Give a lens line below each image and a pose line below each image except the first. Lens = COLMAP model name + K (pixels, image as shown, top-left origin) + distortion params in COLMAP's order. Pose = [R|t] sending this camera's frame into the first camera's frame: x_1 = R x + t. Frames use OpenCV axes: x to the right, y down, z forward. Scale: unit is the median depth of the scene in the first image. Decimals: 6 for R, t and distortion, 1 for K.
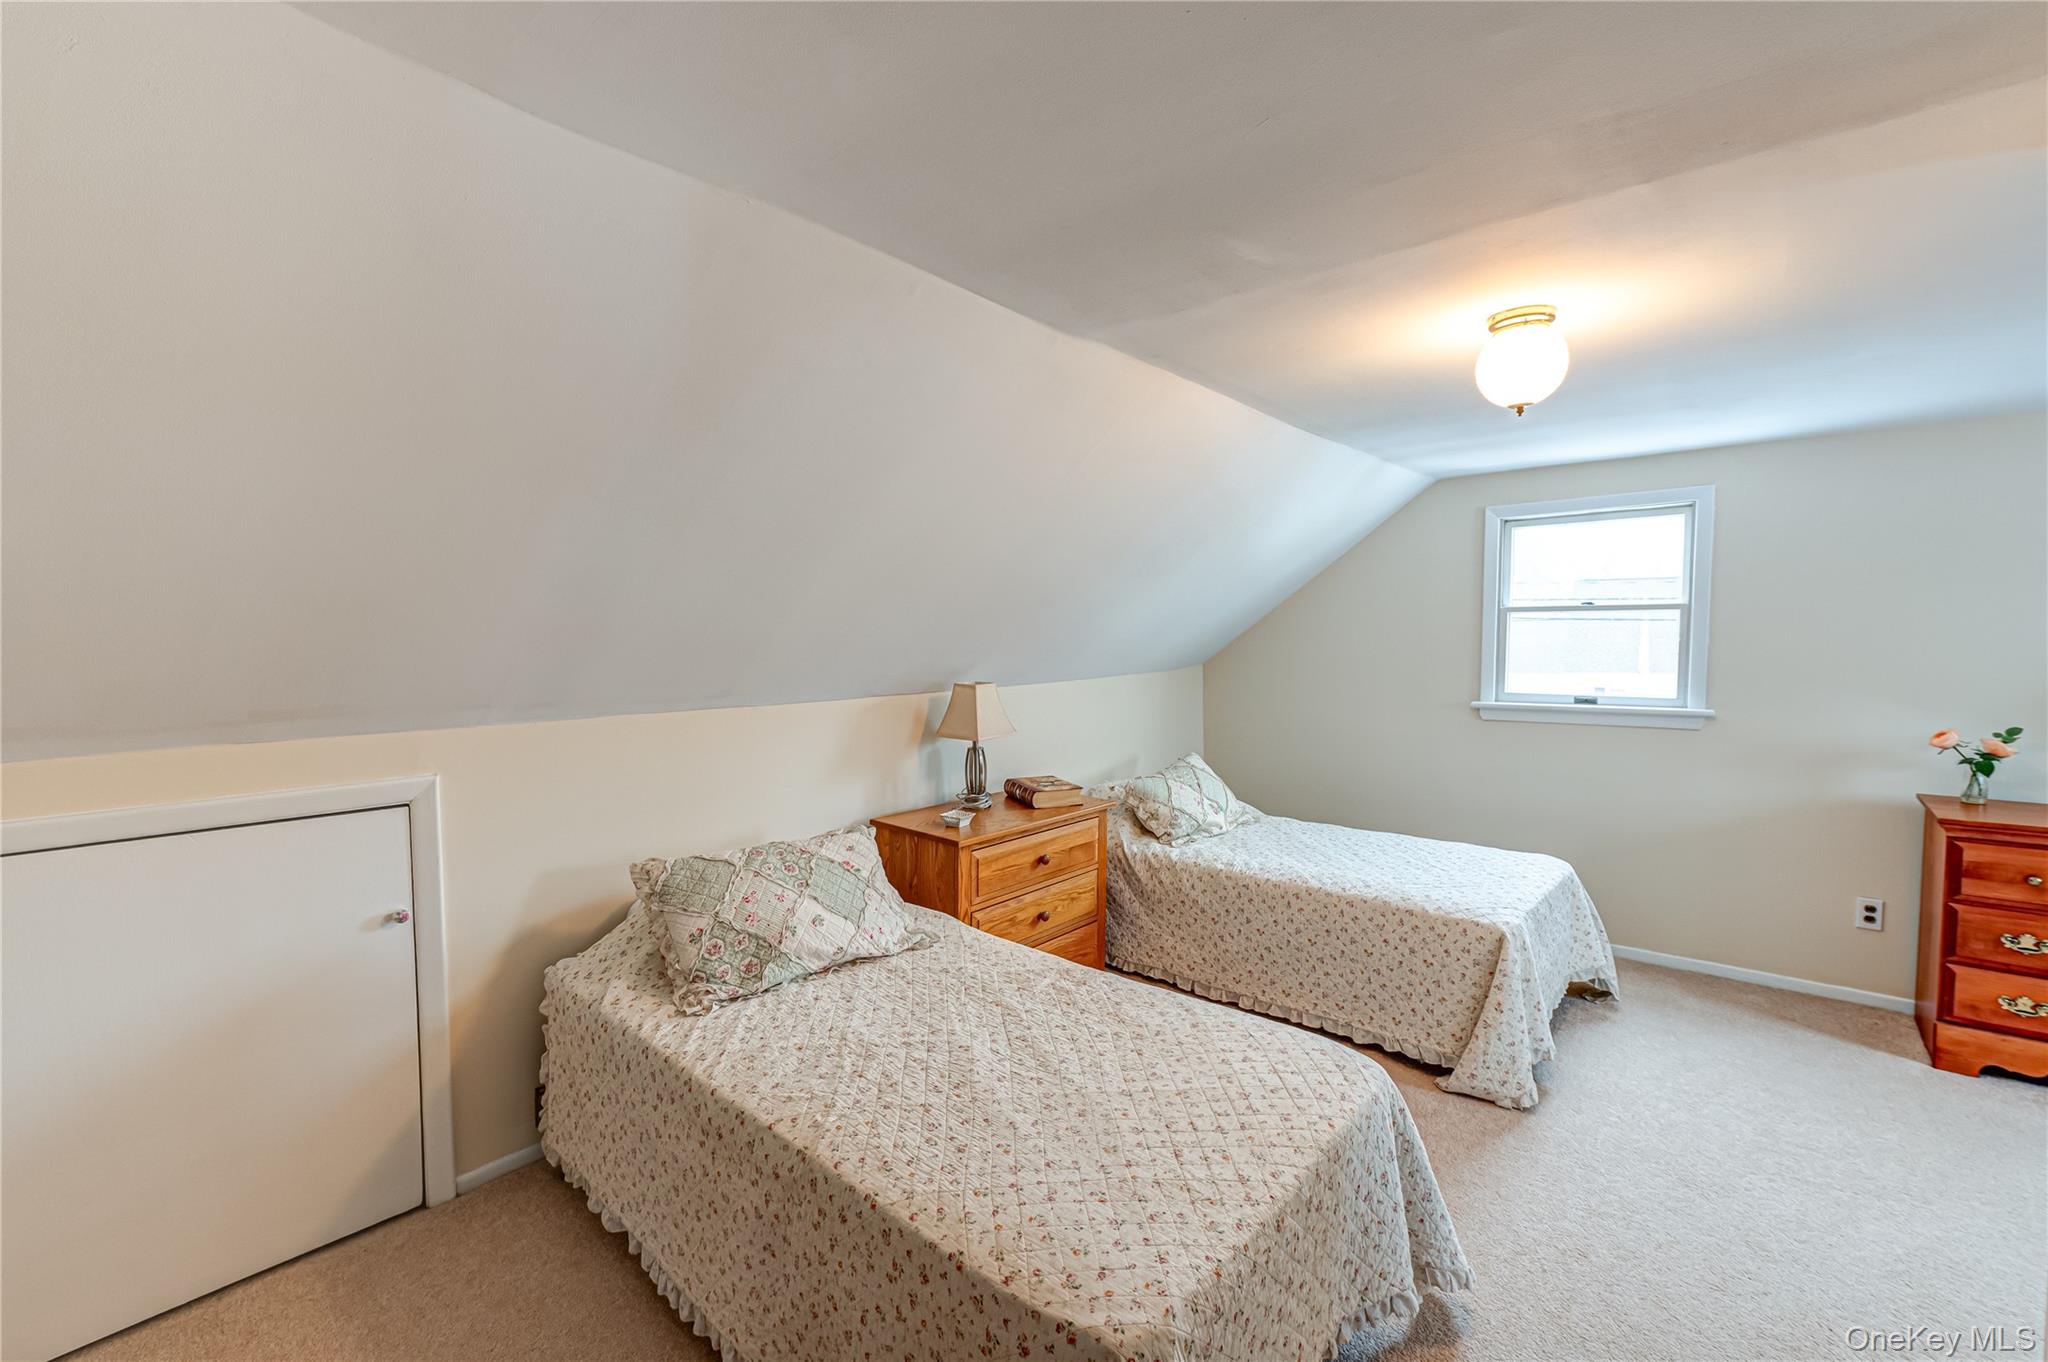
lens RADIAL K [[875.6, 0, 1016.7], [0, 875.6, 684.8], [0, 0, 1]] dist [0.001931, 0.000309]
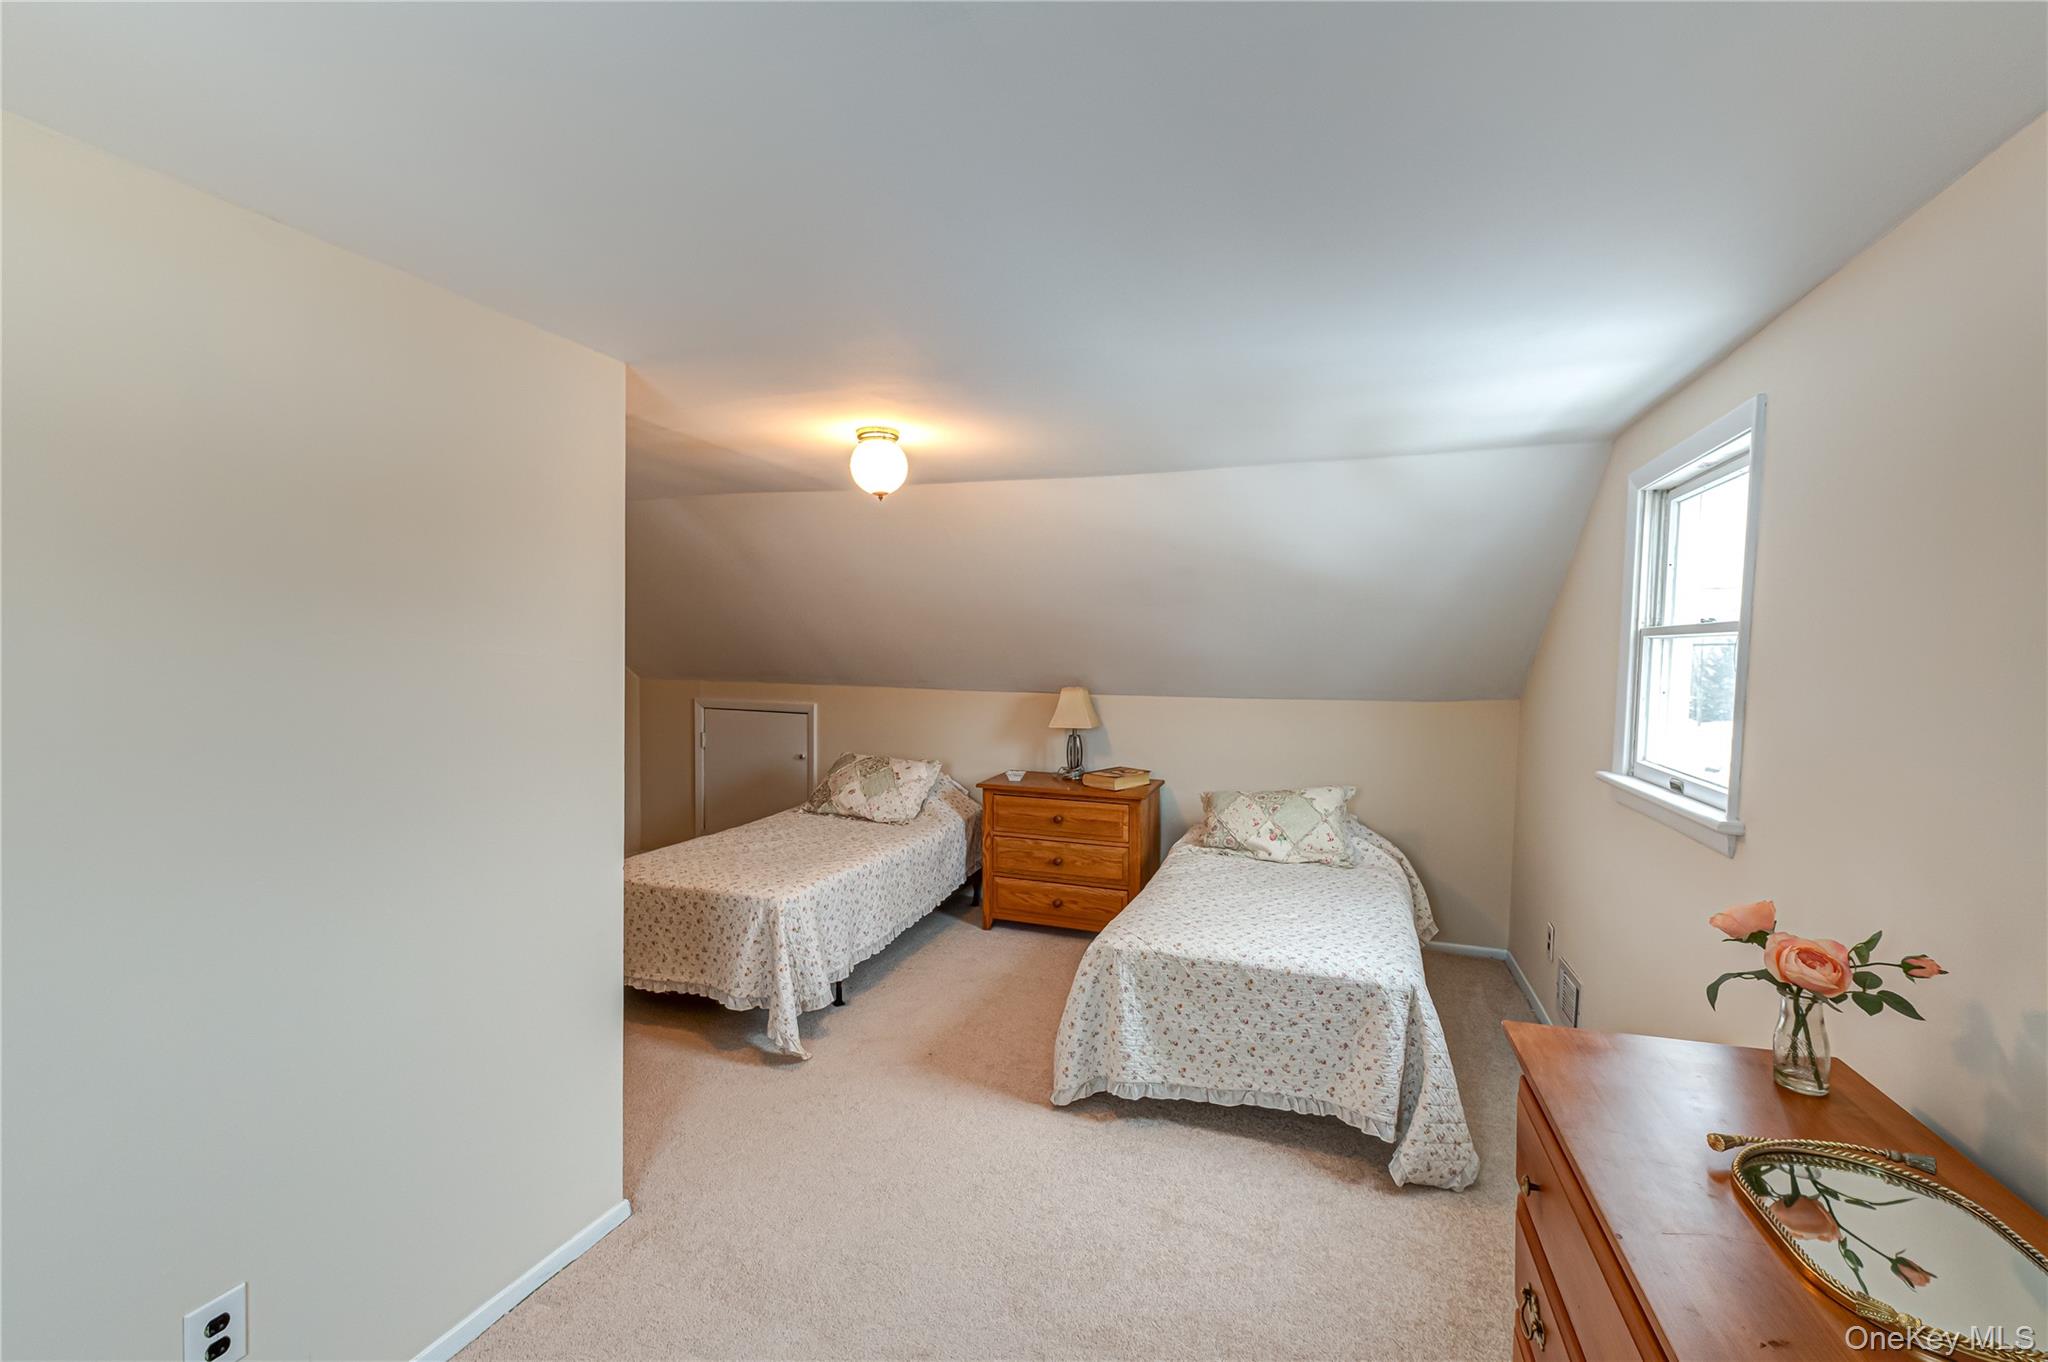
lens RADIAL K [[875.6, 0, 1024.4], [0, 875.6, 683.3], [0, 0, 1]] dist [0.001931, 0.000309]
pose [[0.370841, 0.049572, -0.927372, 1.091568], [-0.079680, 0.996591, 0.021409, -0.028802], [0.925272, 0.065954, 0.373526, 0.383718]]
